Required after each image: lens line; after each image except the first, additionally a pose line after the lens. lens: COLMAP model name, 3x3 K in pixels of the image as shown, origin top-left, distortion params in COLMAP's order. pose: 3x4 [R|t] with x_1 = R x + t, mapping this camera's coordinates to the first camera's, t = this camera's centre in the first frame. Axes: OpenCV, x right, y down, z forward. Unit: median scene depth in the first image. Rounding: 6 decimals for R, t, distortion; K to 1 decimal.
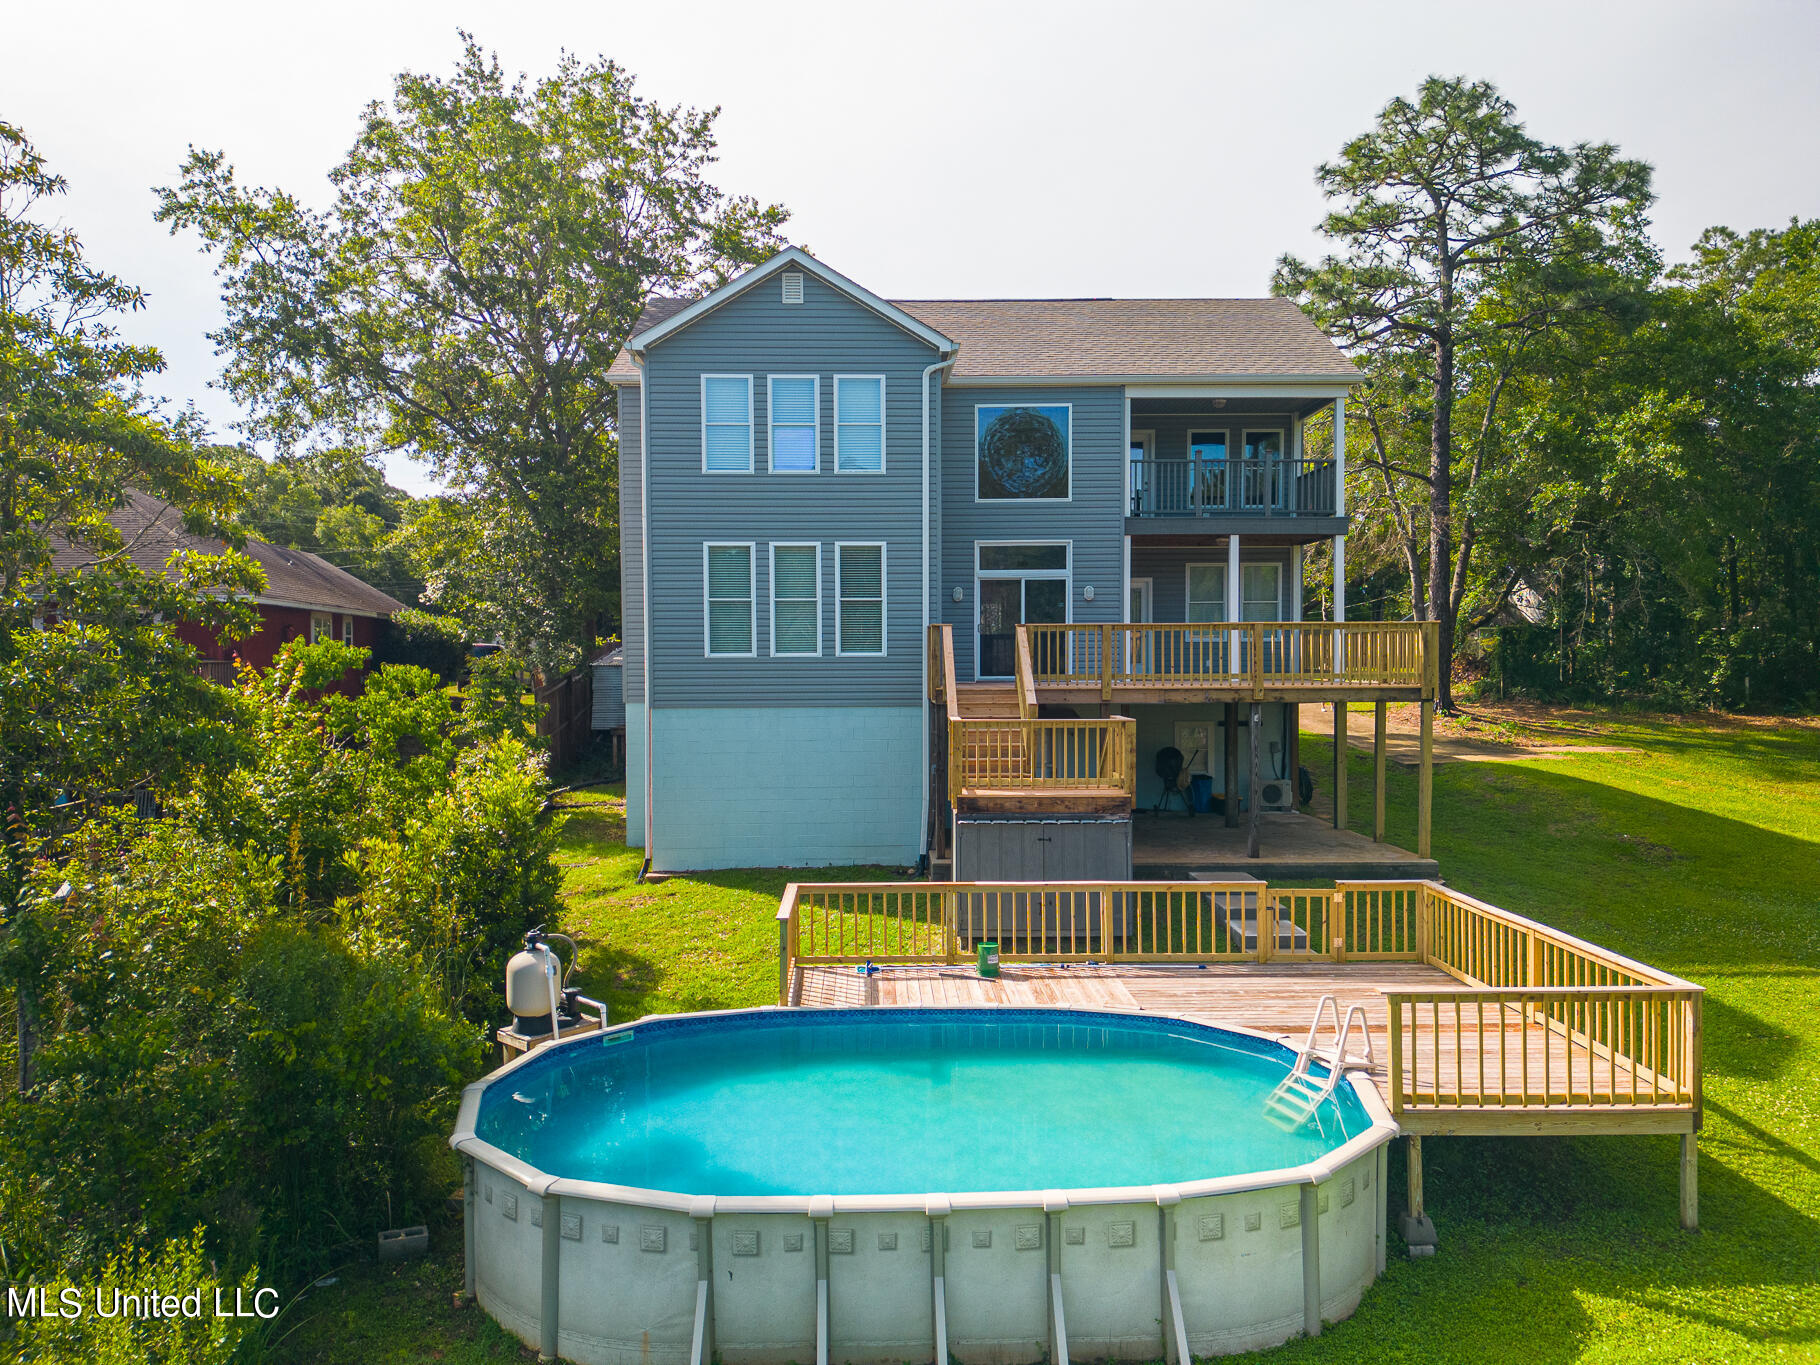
lens RADIAL K [[1255.9, 0, 901.3], [0, 1255.9, 689.4], [0, 0, 1]] dist [0.081833, -0.070906]
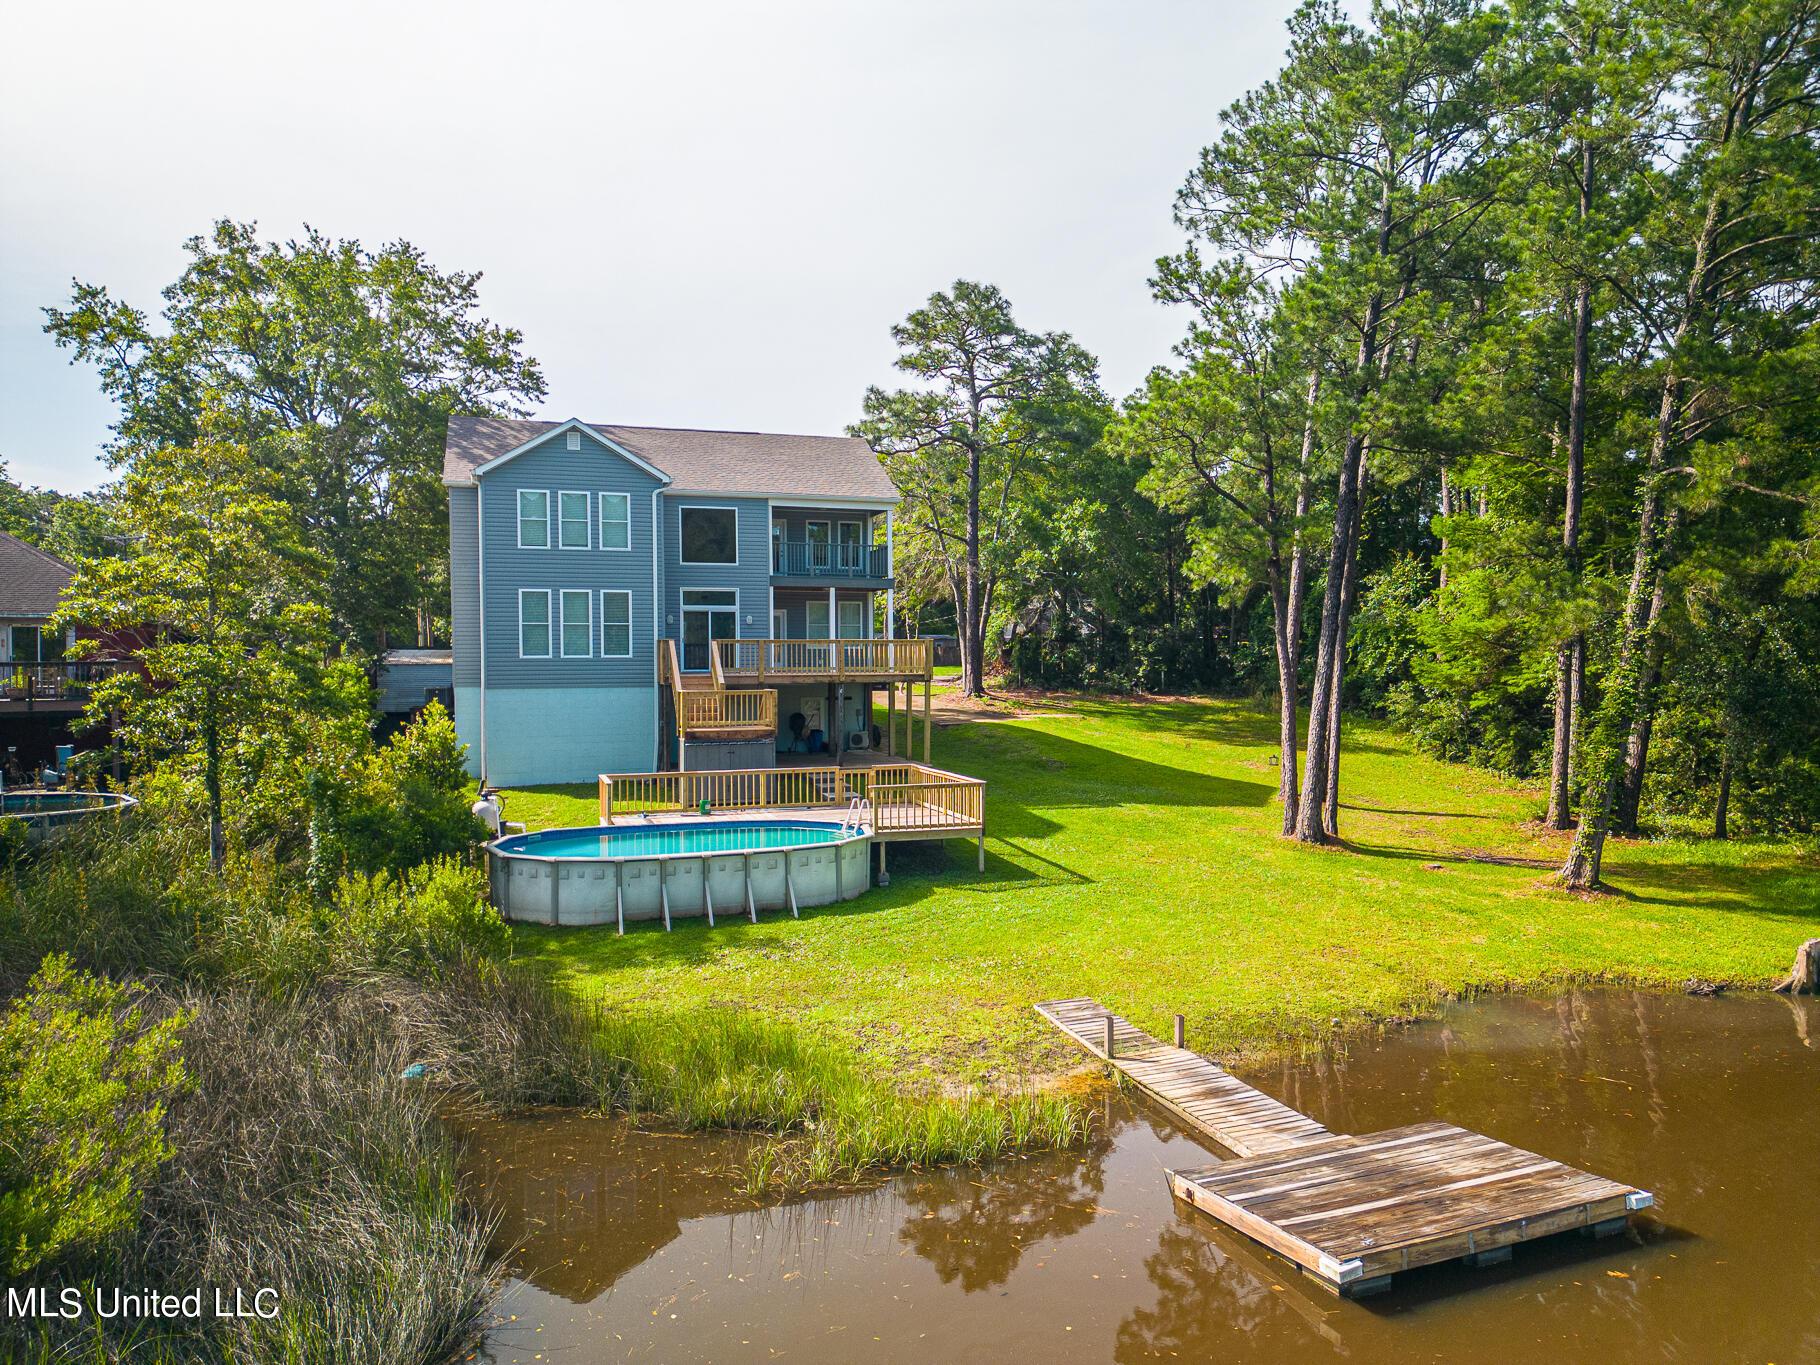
lens RADIAL K [[1255.9, 0, 901.3], [0, 1255.9, 689.4], [0, 0, 1]] dist [0.081833, -0.070906]
pose [[0.960117, -0.007244, 0.279505, -0.125249], [0.007556, 0.999971, -0.000039, 0.017864], [-0.279497, 0.002150, 0.960144, -0.668408]]
